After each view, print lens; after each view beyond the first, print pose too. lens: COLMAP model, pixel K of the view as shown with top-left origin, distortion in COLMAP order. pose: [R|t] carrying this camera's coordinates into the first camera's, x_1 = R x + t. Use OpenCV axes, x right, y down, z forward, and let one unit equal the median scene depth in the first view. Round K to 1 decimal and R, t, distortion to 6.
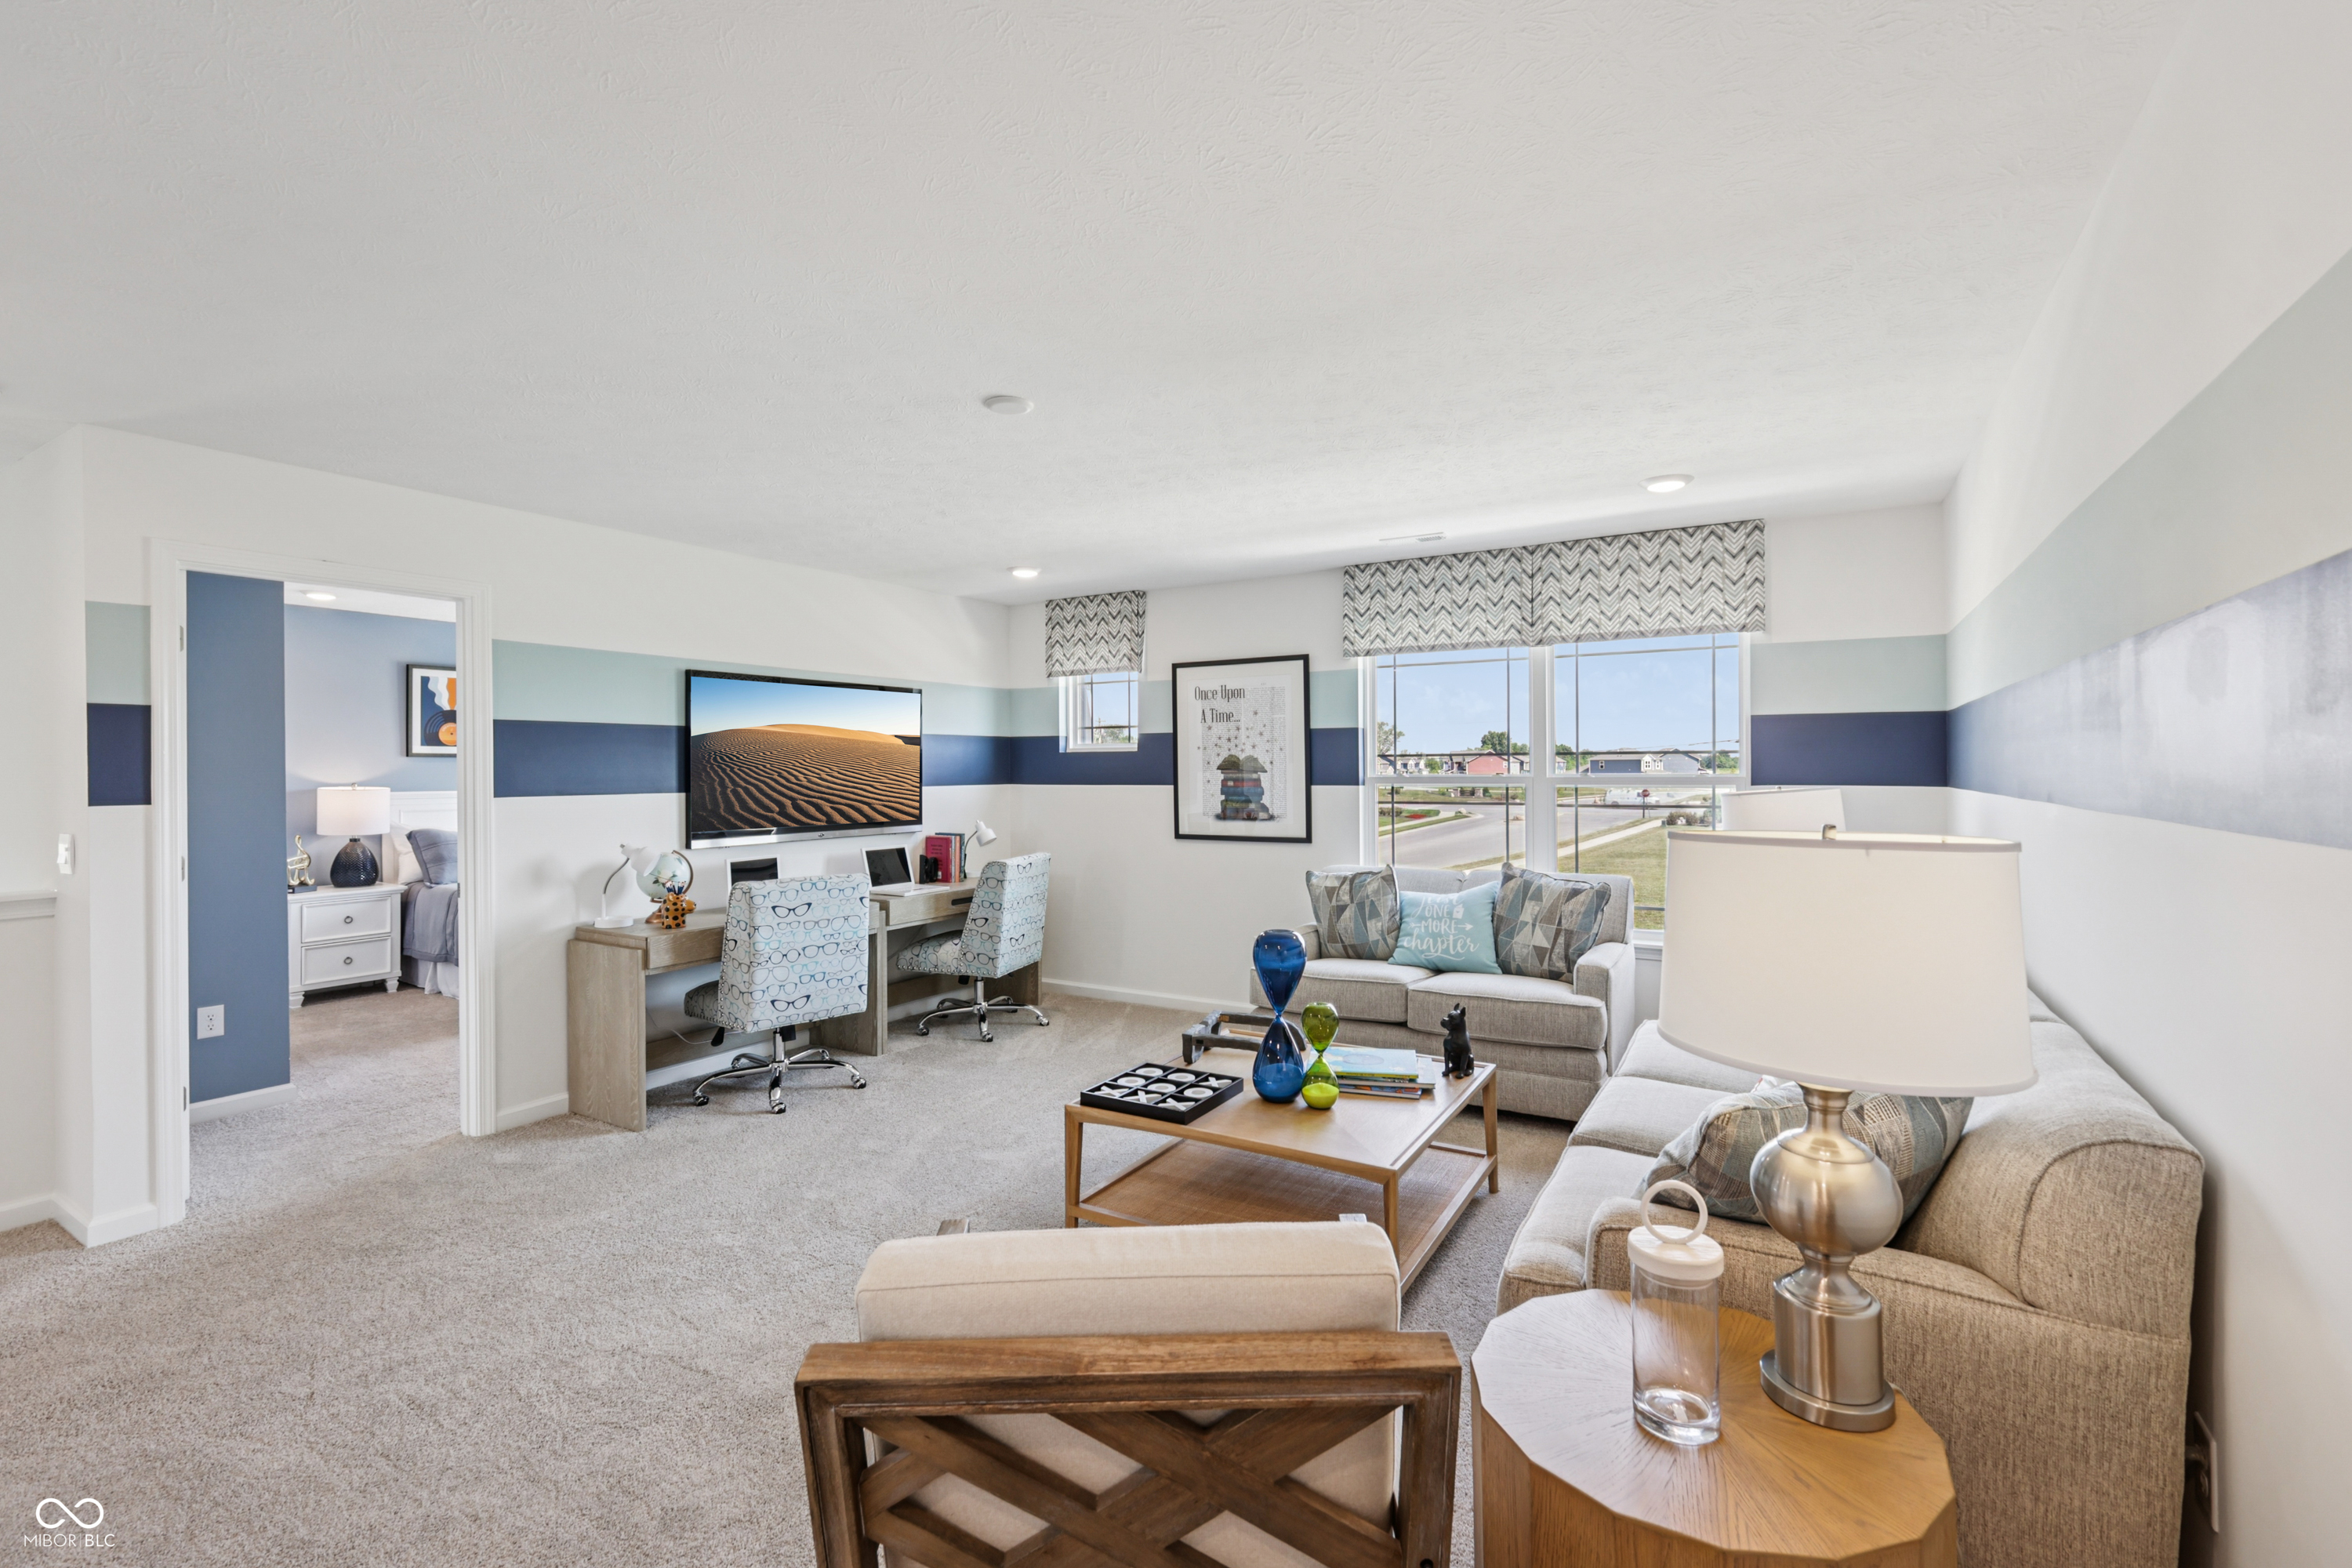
lens RADIAL K [[1051.8, 0, 1173.0], [0, 1051.8, 767.8], [0, 0, 1]] dist [-0.000609, -0.000090]
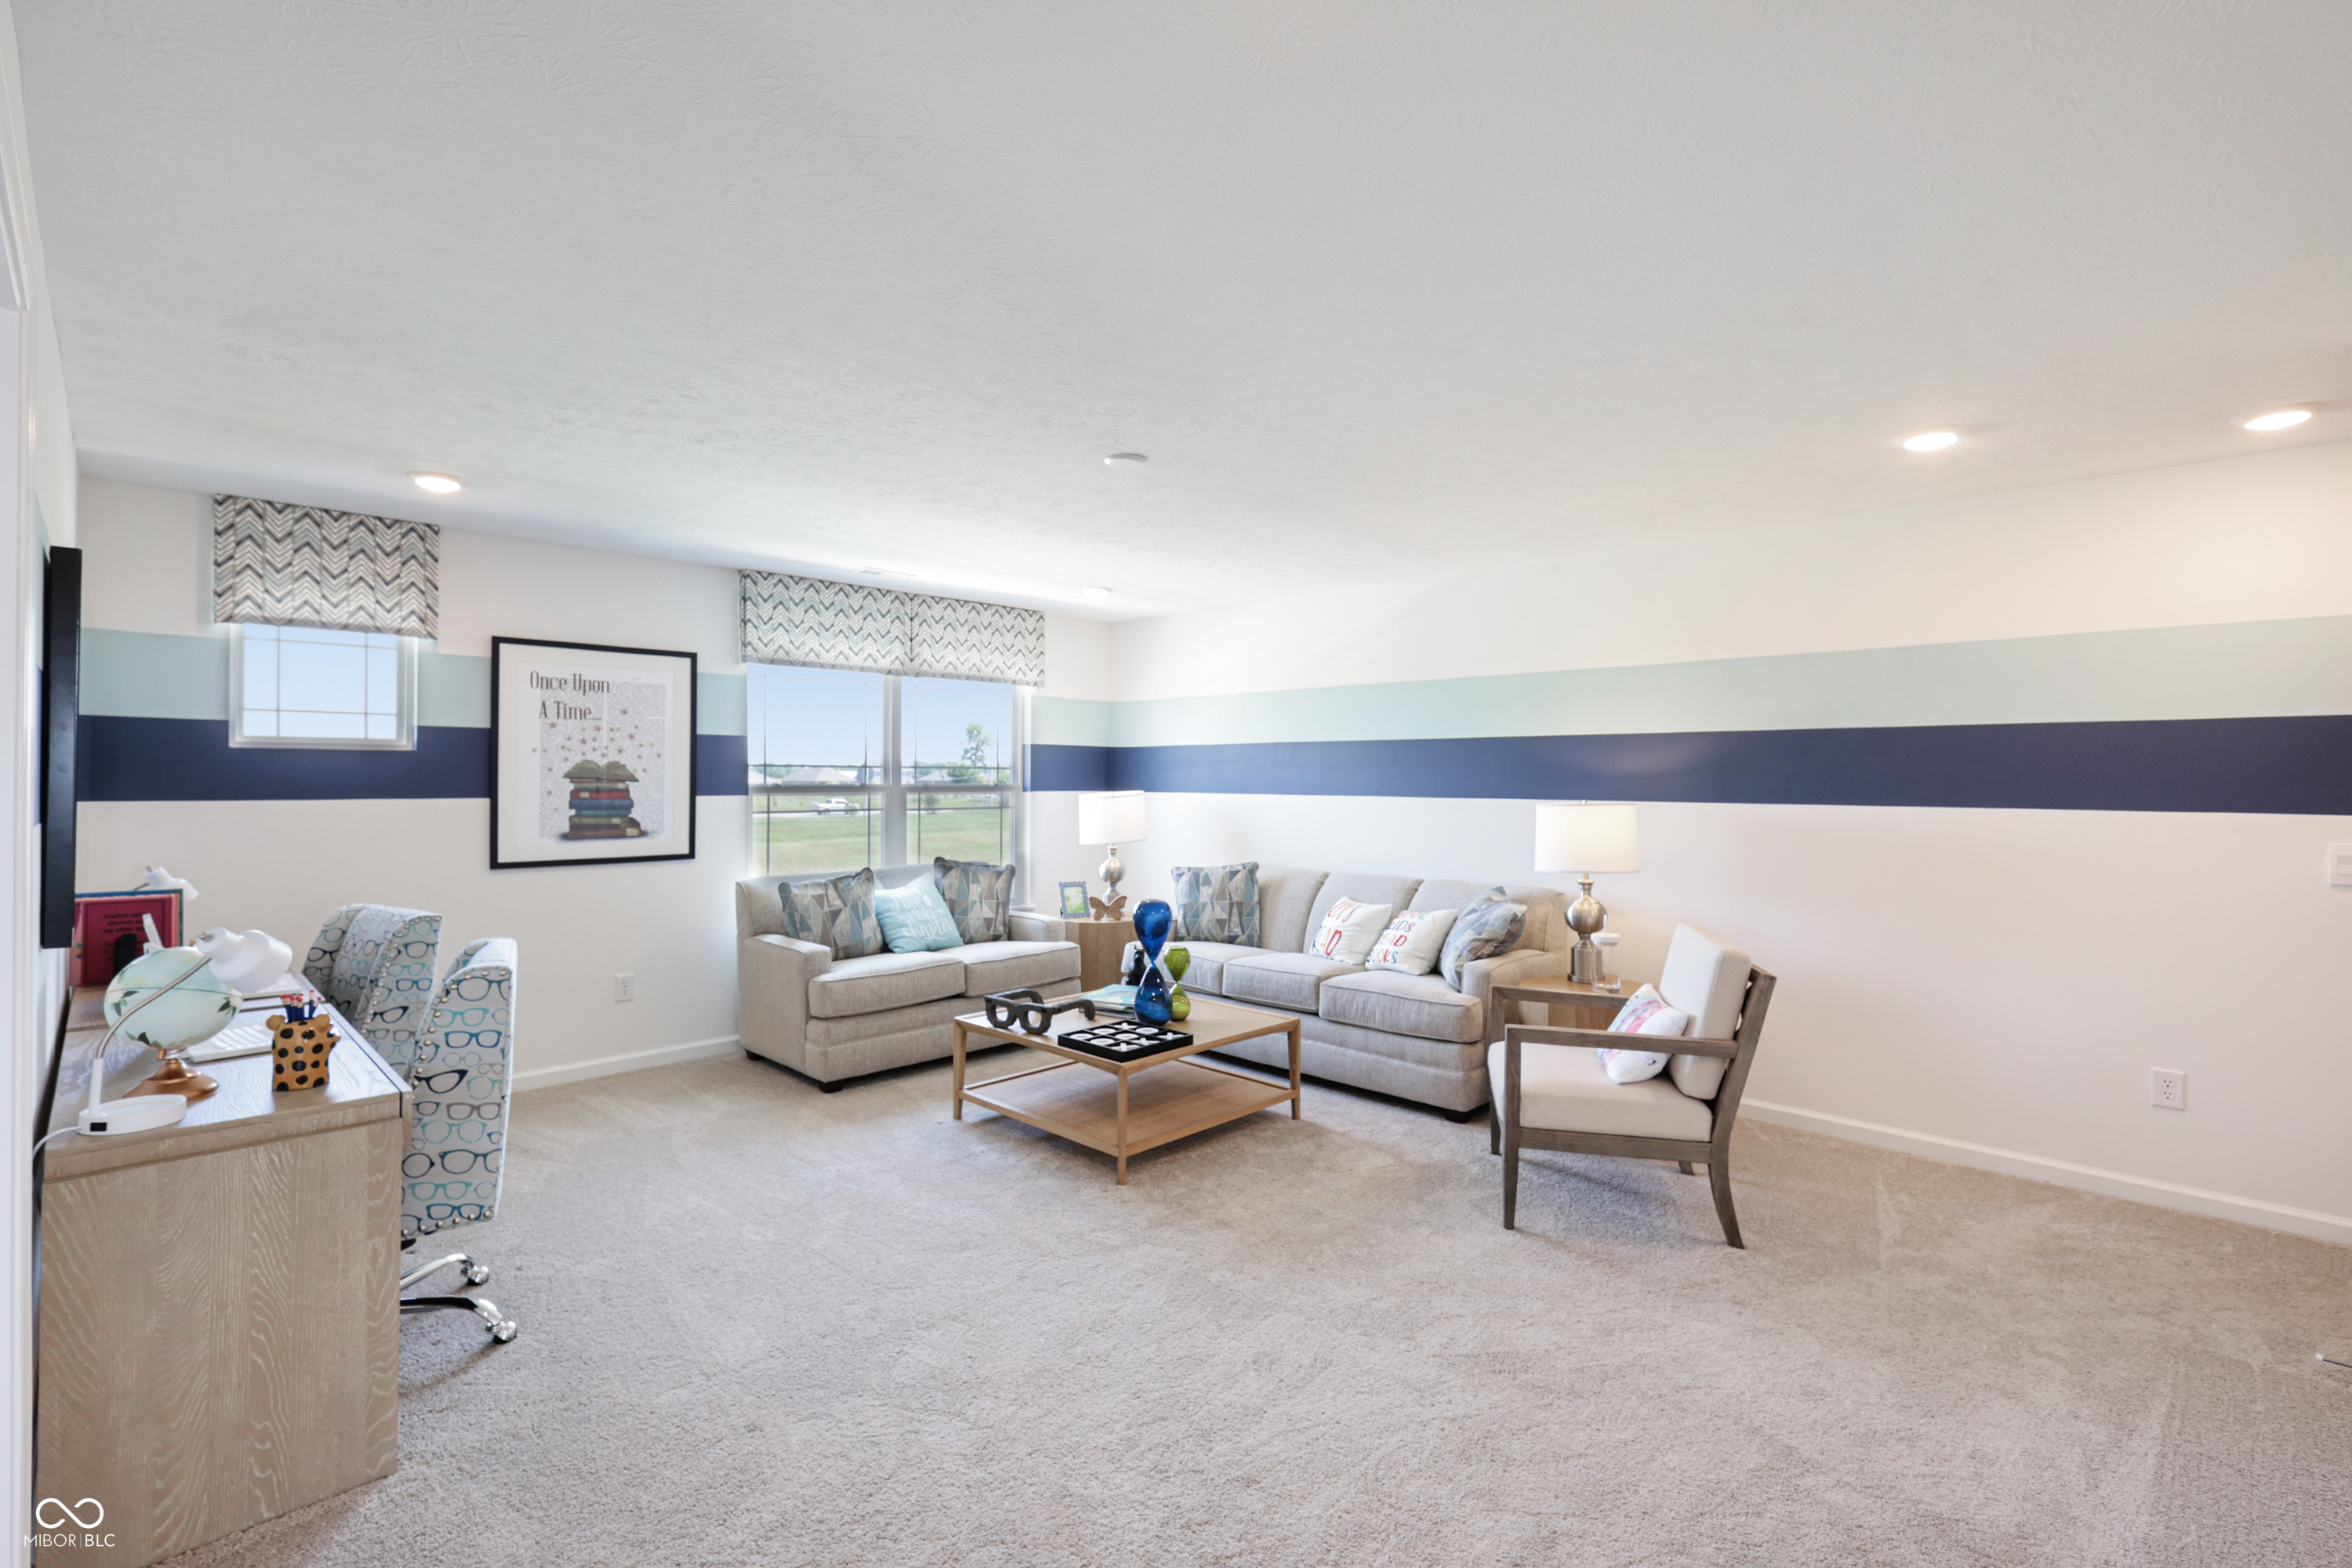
lens RADIAL K [[1028.3, 0, 1176.0], [0, 1028.3, 784.0], [0, 0, 1]] dist [-0.002180, -0.000230]
pose [[0.235194, 0.003209, 0.971943, -0.627083], [-0.003530, 0.999991, -0.002448, 0.006863], [-0.971942, -0.002855, 0.235203, 0.370708]]
